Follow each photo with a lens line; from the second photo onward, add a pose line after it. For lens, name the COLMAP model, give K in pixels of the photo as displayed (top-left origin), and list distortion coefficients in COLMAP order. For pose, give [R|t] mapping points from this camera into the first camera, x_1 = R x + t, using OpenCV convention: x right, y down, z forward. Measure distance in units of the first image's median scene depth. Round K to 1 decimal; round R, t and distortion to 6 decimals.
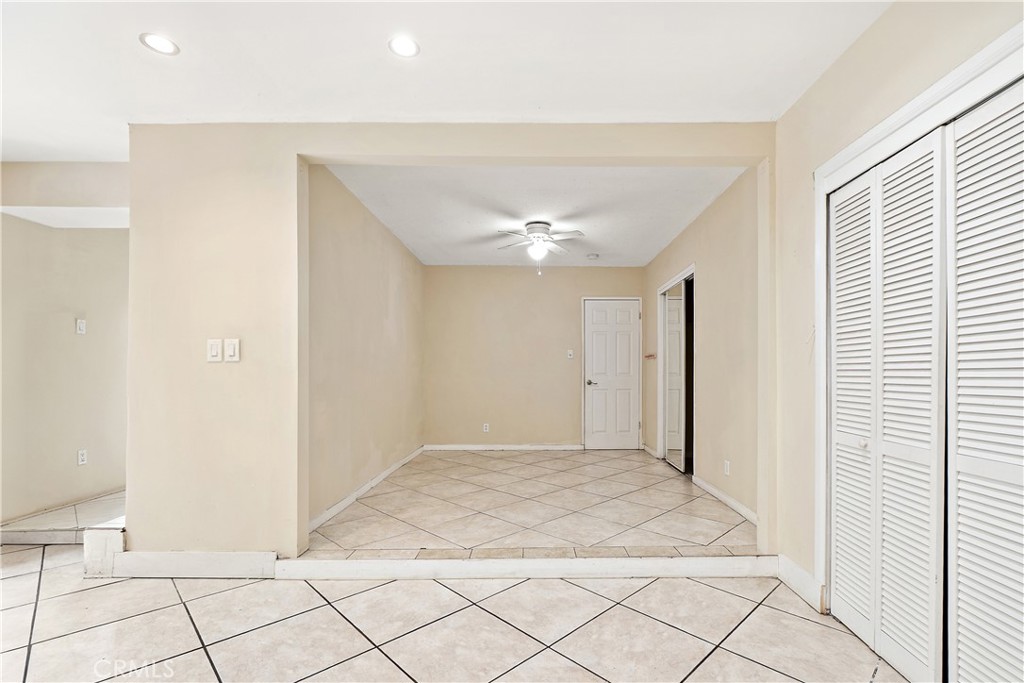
lens RADIAL K [[442.9, 0, 562.3], [0, 442.9, 371.3], [0, 0, 1]] dist [-0.000015, -0.000018]
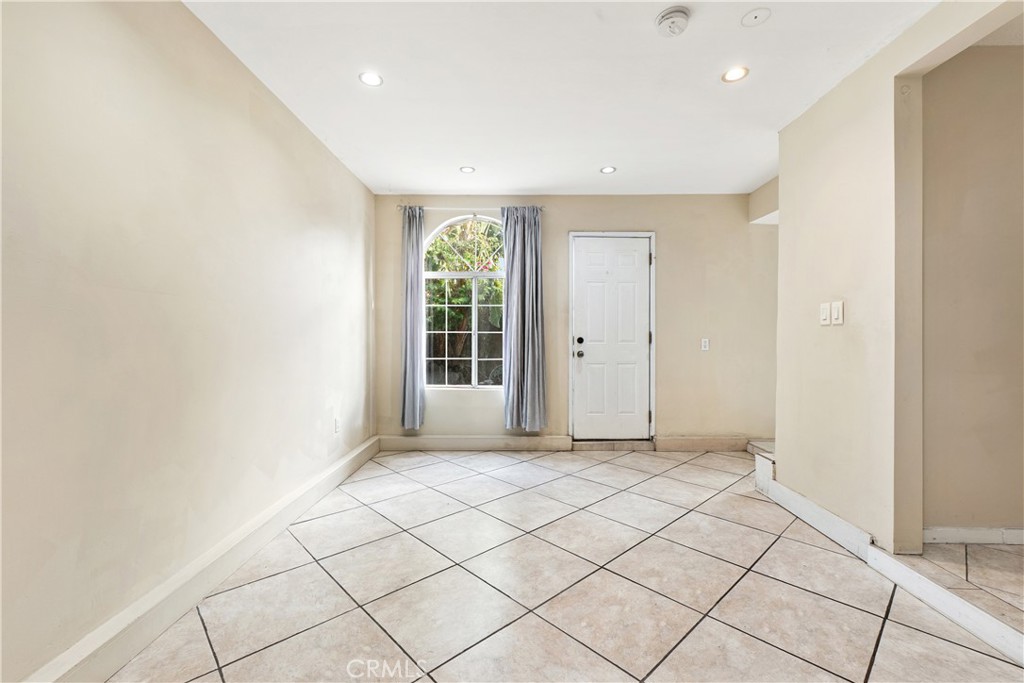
lens RADIAL K [[440.4, 0, 500.5], [0, 440.4, 337.1], [0, 0, 1]] dist [-0.001643, -0.000277]
pose [[-0.052869, 0.000287, -0.998601, 0.281431], [-0.000074, 1.000000, 0.000292, 0.006044], [0.998601, 0.000089, -0.052869, 0.297500]]
